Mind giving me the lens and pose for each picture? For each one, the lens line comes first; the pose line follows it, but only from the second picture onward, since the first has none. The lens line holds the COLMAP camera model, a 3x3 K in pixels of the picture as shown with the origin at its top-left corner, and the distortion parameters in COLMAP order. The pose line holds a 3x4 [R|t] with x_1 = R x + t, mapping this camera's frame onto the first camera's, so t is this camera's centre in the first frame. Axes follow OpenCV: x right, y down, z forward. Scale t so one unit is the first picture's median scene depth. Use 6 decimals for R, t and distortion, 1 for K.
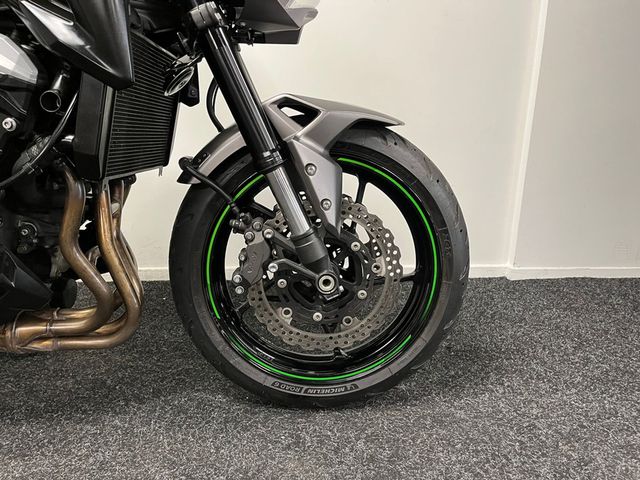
lens RADIAL K [[483.9, 0, 322.8], [0, 483.9, 238.9], [0, 0, 1]] dist [0.076469, -0.103369]
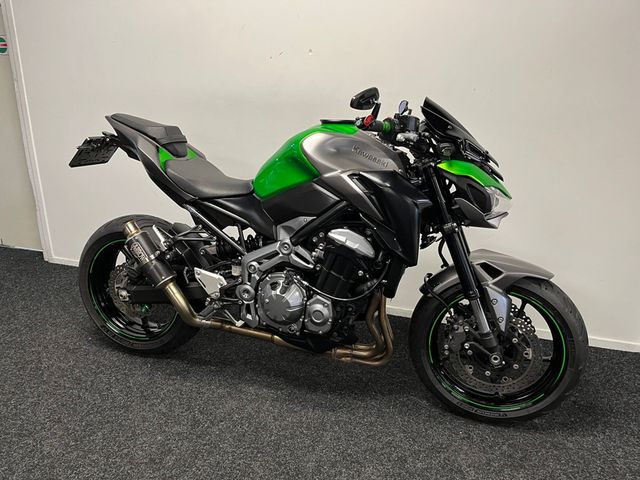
lens RADIAL K [[483.9, 0, 315.4], [0, 483.9, 241.7], [0, 0, 1]] dist [0.076469, -0.103369]
pose [[0.936919, 0.116346, -0.329616, -0.070490], [-0.104389, 0.993080, 0.053811, -0.366229], [0.333595, -0.016008, 0.942580, -0.950099]]
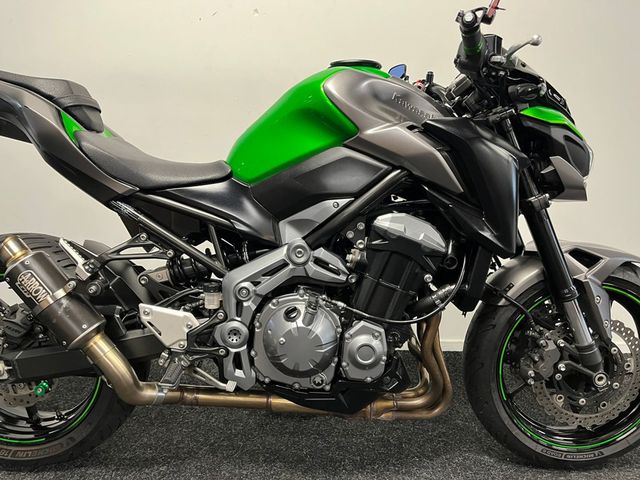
lens RADIAL K [[483.9, 0, 316.5], [0, 483.9, 243.2], [0, 0, 1]] dist [0.076469, -0.103369]
pose [[0.998819, 0.013191, -0.046767, -0.692823], [-0.016142, 0.997865, -0.063286, -0.181241], [0.045833, 0.063966, 0.996899, -0.421054]]
